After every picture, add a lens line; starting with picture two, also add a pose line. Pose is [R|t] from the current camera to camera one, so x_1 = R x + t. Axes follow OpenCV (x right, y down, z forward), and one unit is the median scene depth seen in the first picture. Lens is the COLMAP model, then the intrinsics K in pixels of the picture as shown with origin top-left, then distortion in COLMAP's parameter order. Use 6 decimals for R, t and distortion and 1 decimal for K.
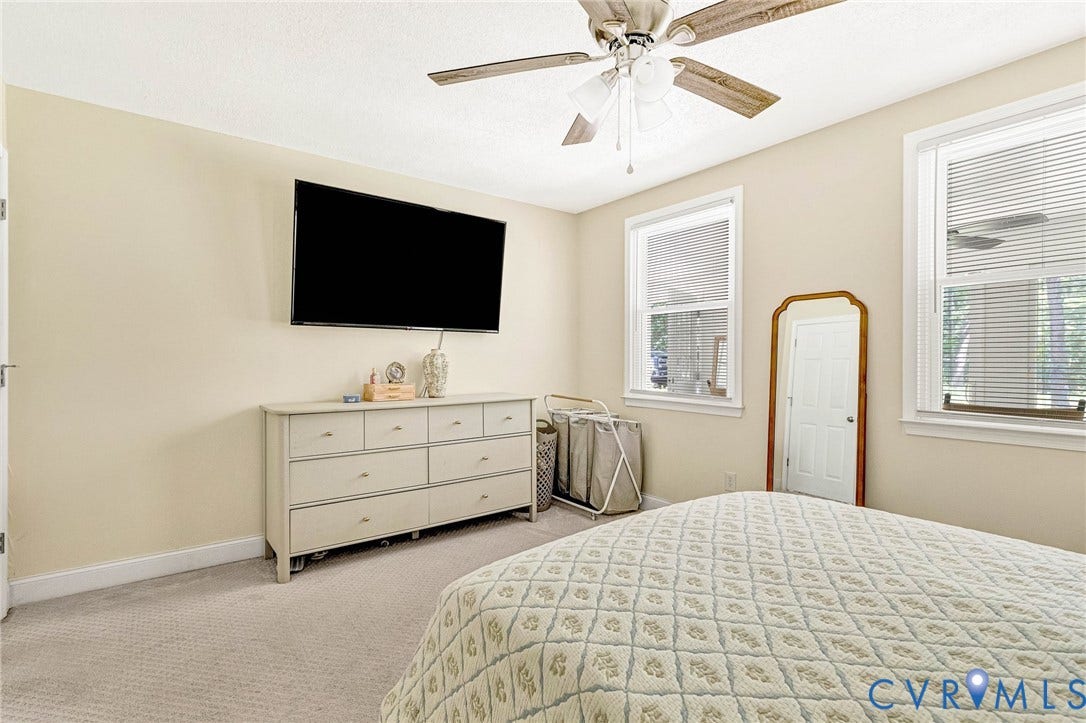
lens RADIAL K [[519.8, 0, 541.2], [0, 519.8, 360.9], [0, 0, 1]] dist [0.008495, -0.000069]
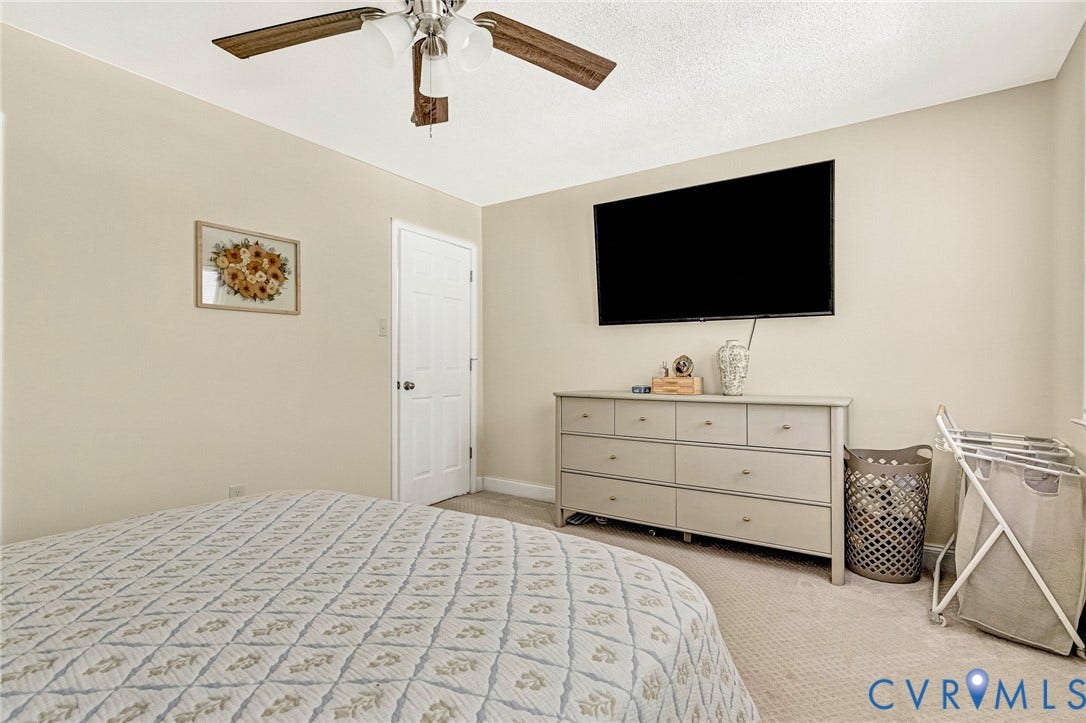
lens RADIAL K [[519.8, 0, 539.4], [0, 519.8, 362.3], [0, 0, 1]] dist [0.008495, -0.000069]
pose [[0.318082, -0.000832, -0.948063, 0.584949], [0.001269, 0.999999, -0.000452, 0.016216], [0.948063, -0.001059, 0.318082, 0.453044]]
